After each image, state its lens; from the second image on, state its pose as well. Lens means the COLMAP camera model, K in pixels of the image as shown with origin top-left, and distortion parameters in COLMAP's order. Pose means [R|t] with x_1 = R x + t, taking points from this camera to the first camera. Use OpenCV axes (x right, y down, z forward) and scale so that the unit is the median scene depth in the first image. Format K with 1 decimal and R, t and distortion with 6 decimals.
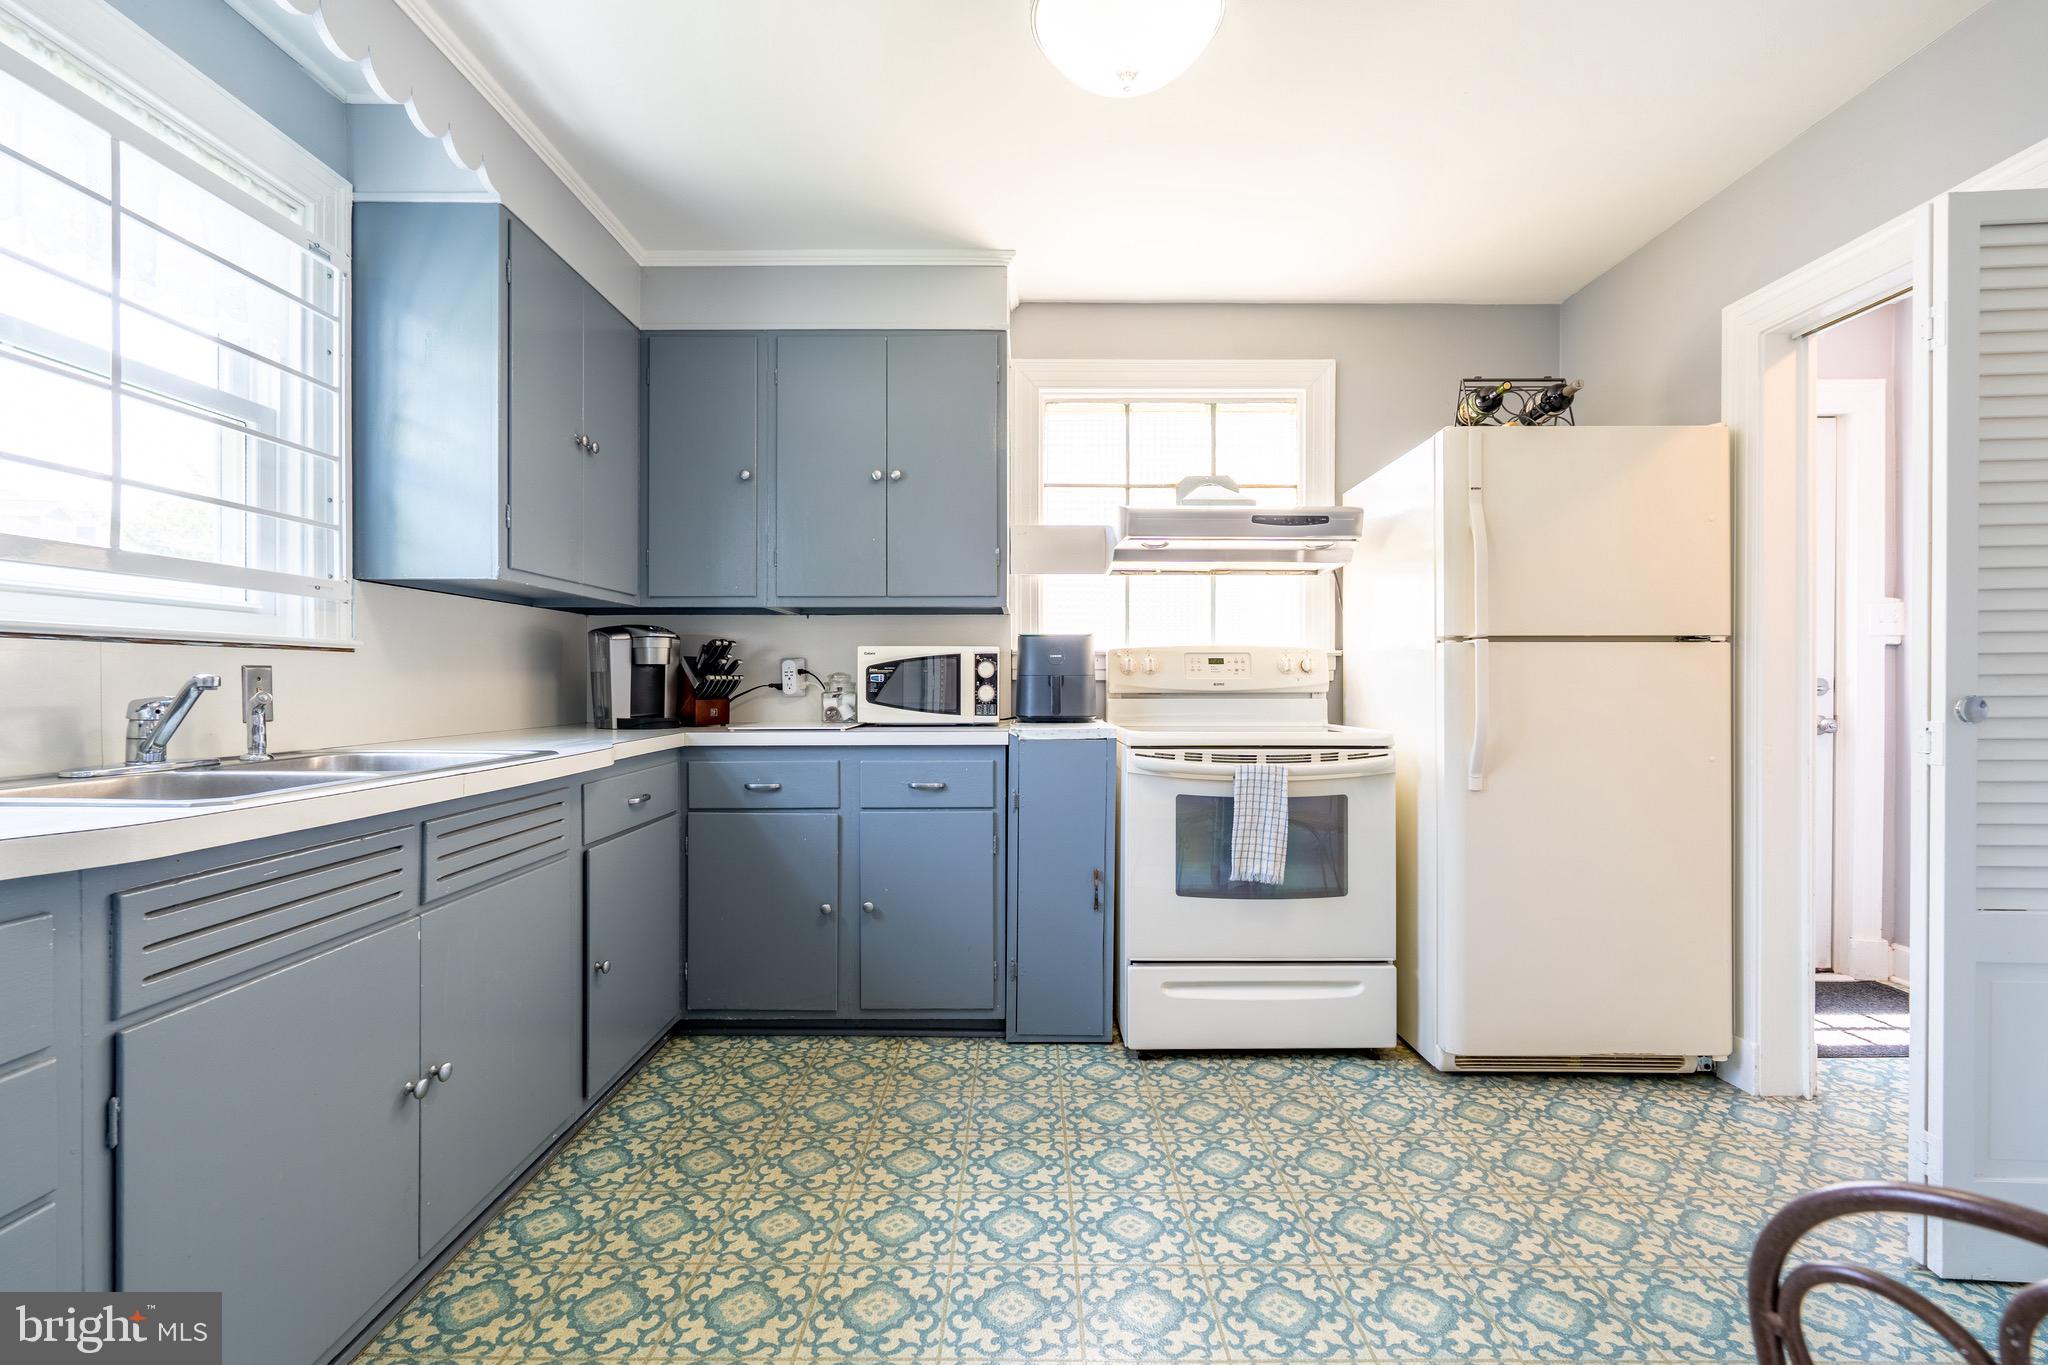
lens RADIAL K [[898.6, 0, 1011.4], [0, 898.6, 682.6], [0, 0, 1]] dist [-0.002276, -0.000030]
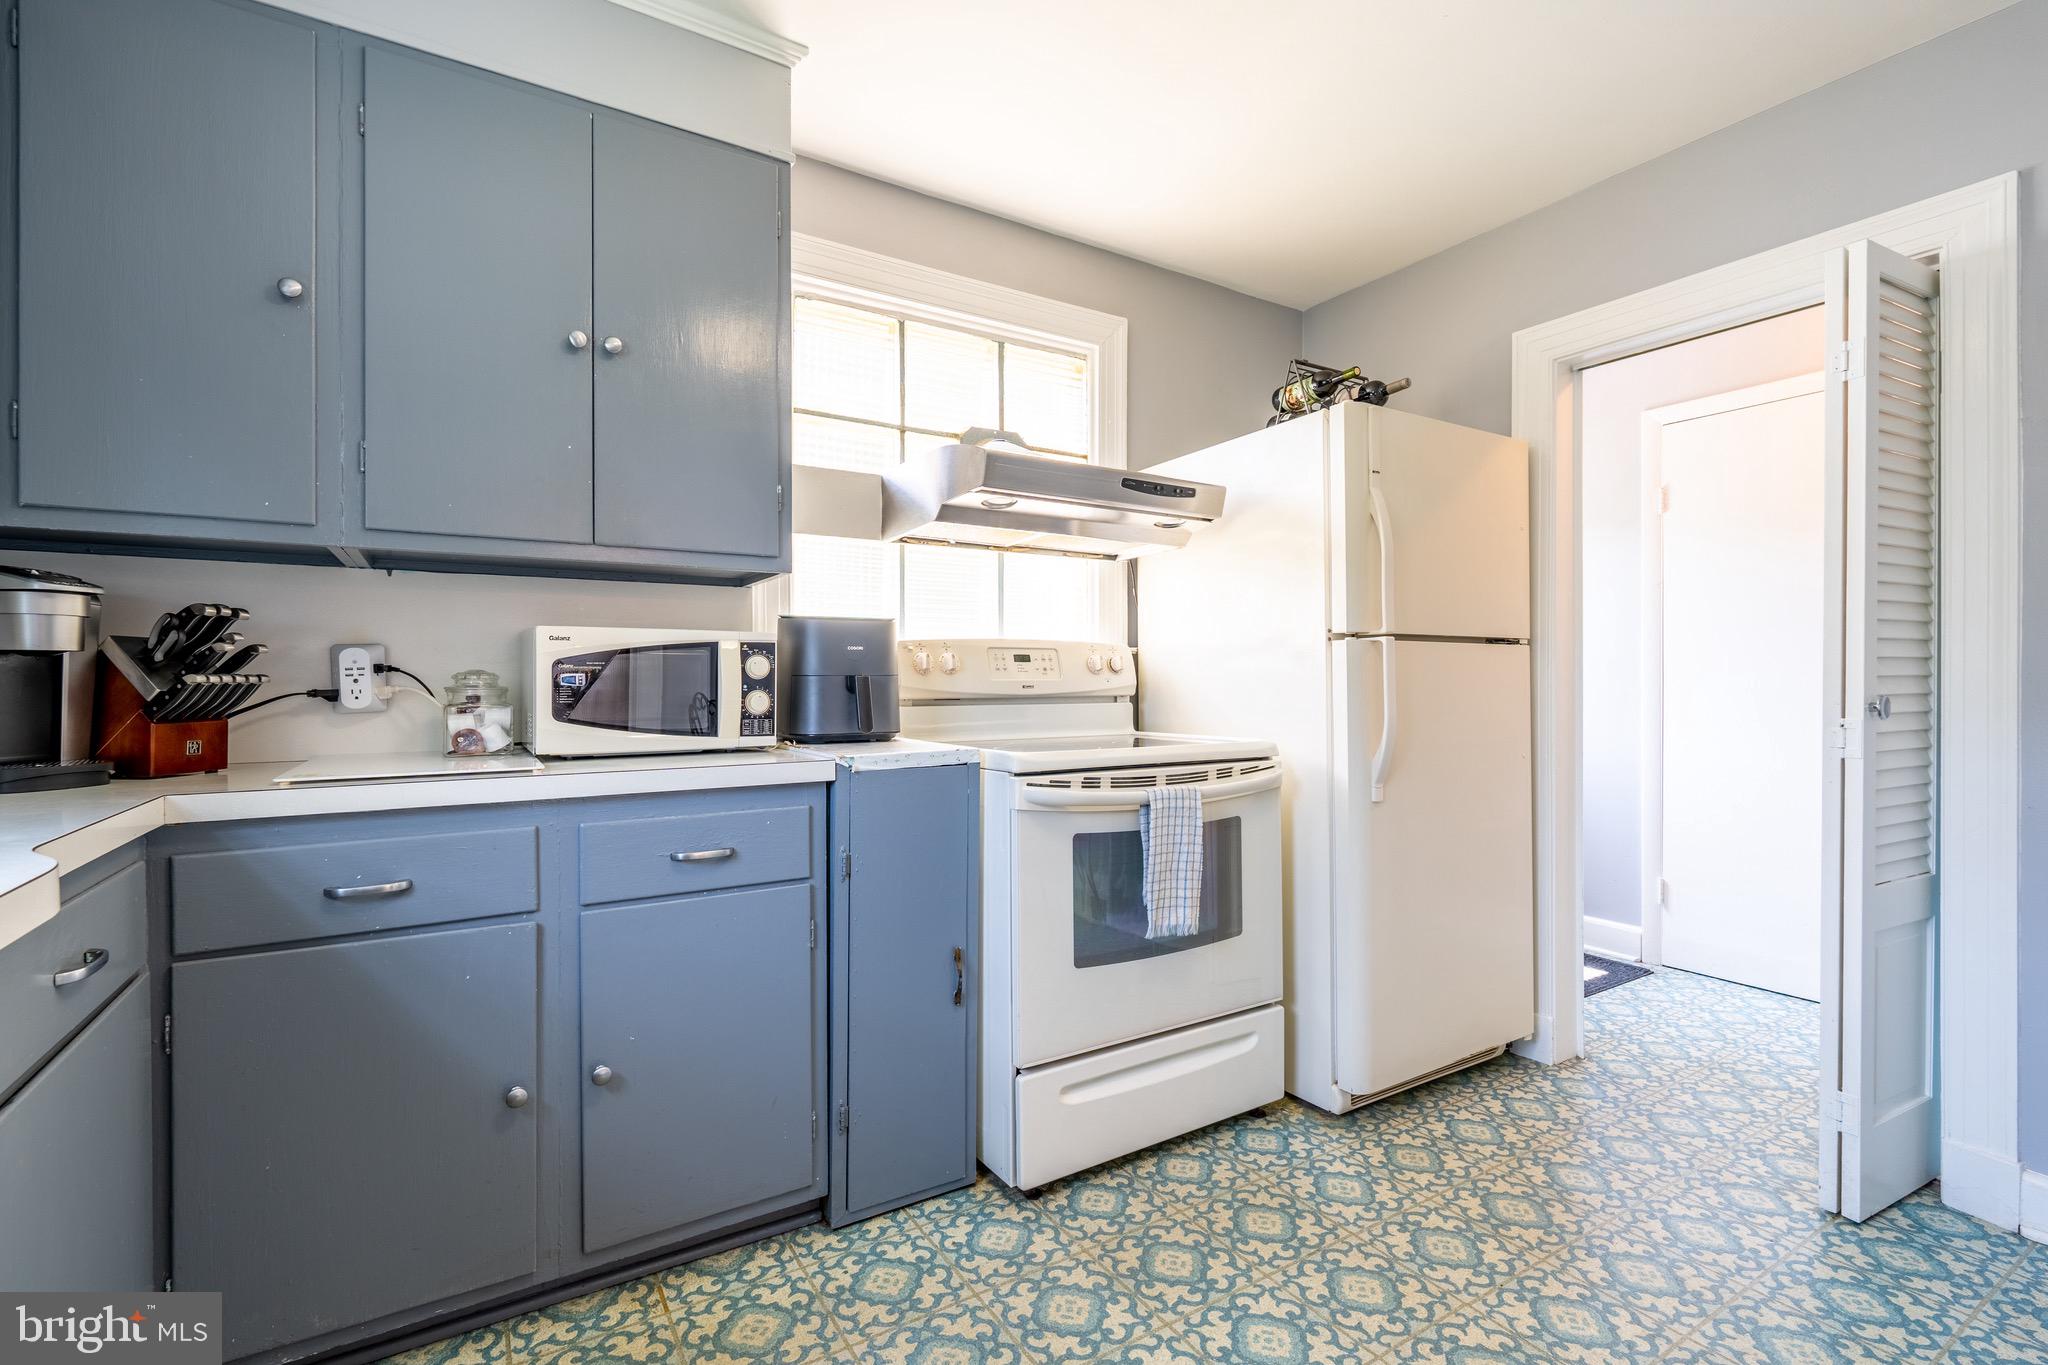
lens RADIAL K [[898.6, 0, 1011.4], [0, 898.6, 682.6], [0, 0, 1]] dist [-0.002276, -0.000030]
pose [[0.838518, -0.003118, 0.544866, -0.252851], [0.002782, 0.999995, 0.001442, -0.003405], [-0.544867, 0.000306, 0.838522, 0.371852]]
